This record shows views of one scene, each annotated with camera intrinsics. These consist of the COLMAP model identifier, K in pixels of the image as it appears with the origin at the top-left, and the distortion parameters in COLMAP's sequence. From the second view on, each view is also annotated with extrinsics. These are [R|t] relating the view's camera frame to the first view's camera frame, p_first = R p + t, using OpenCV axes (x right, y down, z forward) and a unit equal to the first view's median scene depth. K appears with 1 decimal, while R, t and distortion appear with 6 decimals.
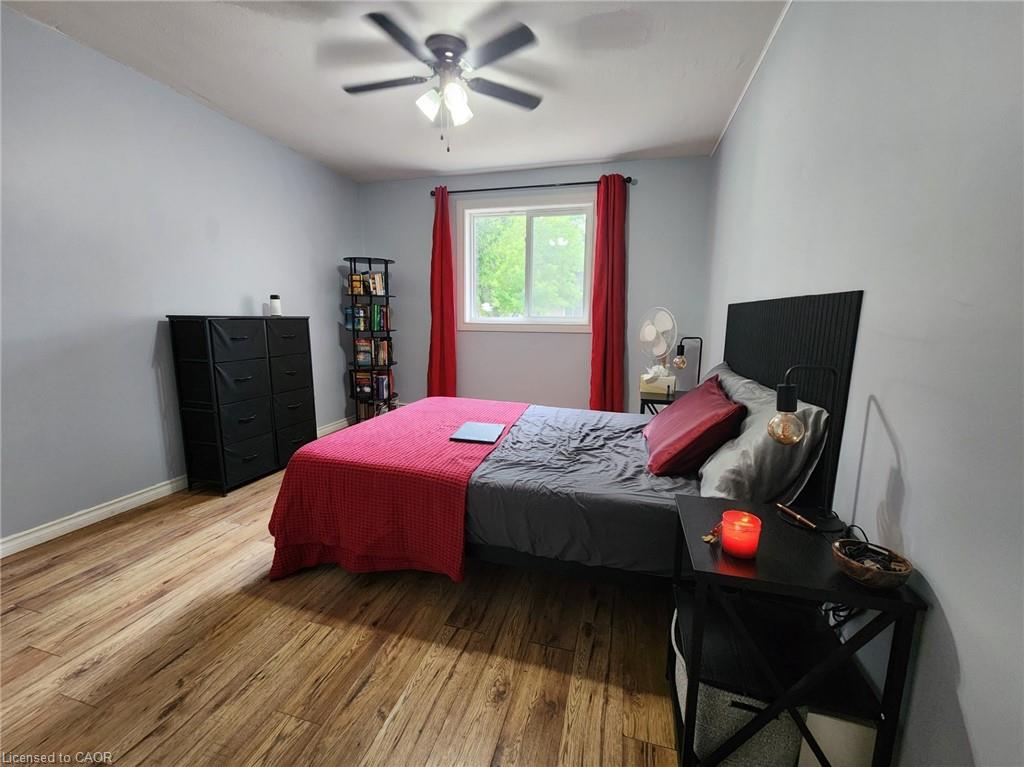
lens RADIAL K [[421.3, 0, 512.2], [0, 421.3, 381.8], [0, 0, 1]] dist [0.003662, 0.000155]
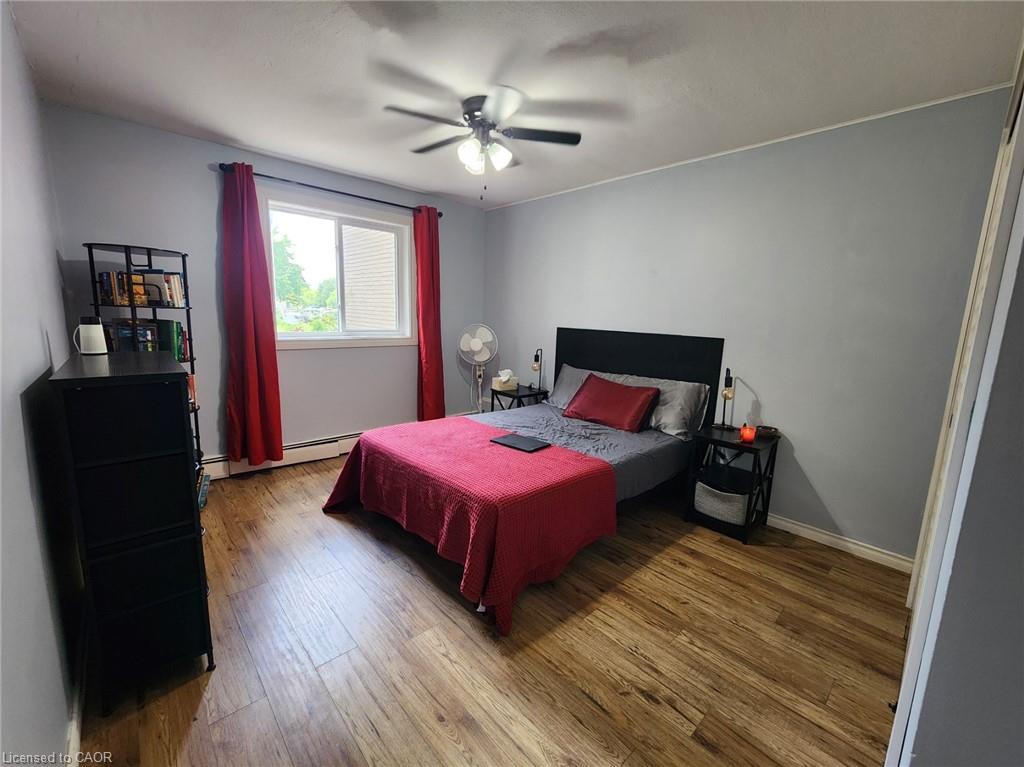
lens RADIAL K [[421.3, 0, 514.3], [0, 421.3, 382.5], [0, 0, 1]] dist [0.003662, 0.000155]
pose [[0.519542, -0.132247, 0.844148, -0.932566], [0.105704, 0.990308, 0.090088, -0.139353], [-0.847881, 0.042425, 0.528486, 0.313925]]
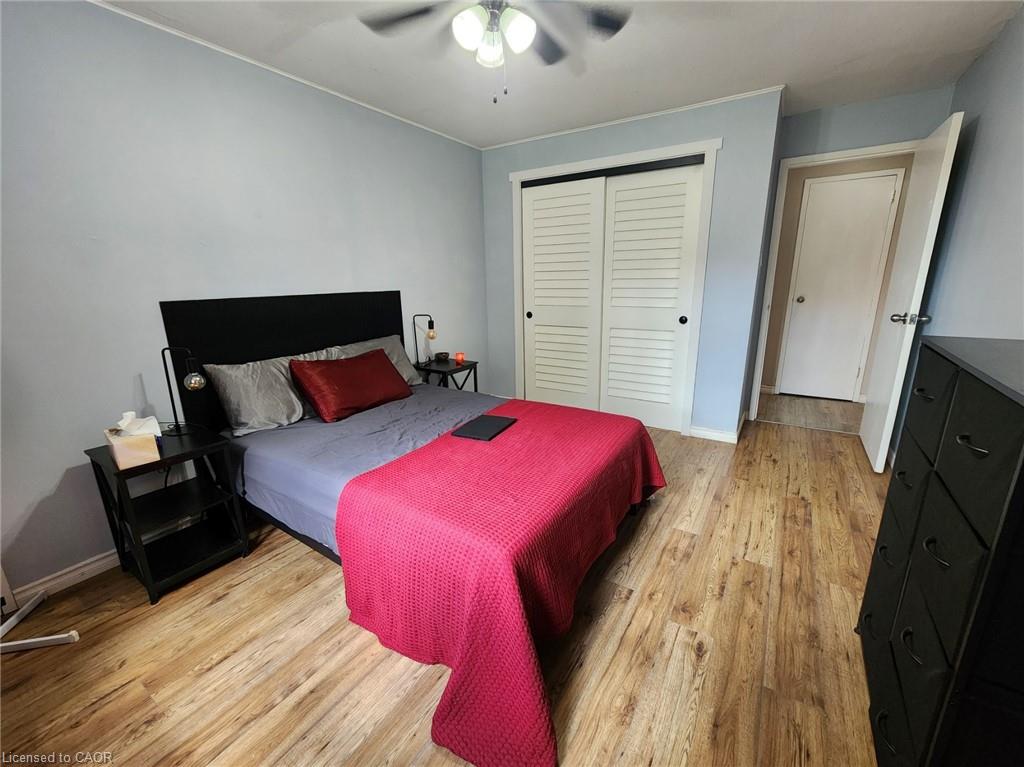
lens RADIAL K [[421.3, 0, 508.4], [0, 421.3, 382.4], [0, 0, 1]] dist [0.003662, 0.000155]
pose [[-0.951423, -0.080896, 0.297069, -0.359719], [0.044044, 0.919182, 0.391363, -0.335078], [-0.304720, 0.385436, -0.870968, 1.602375]]
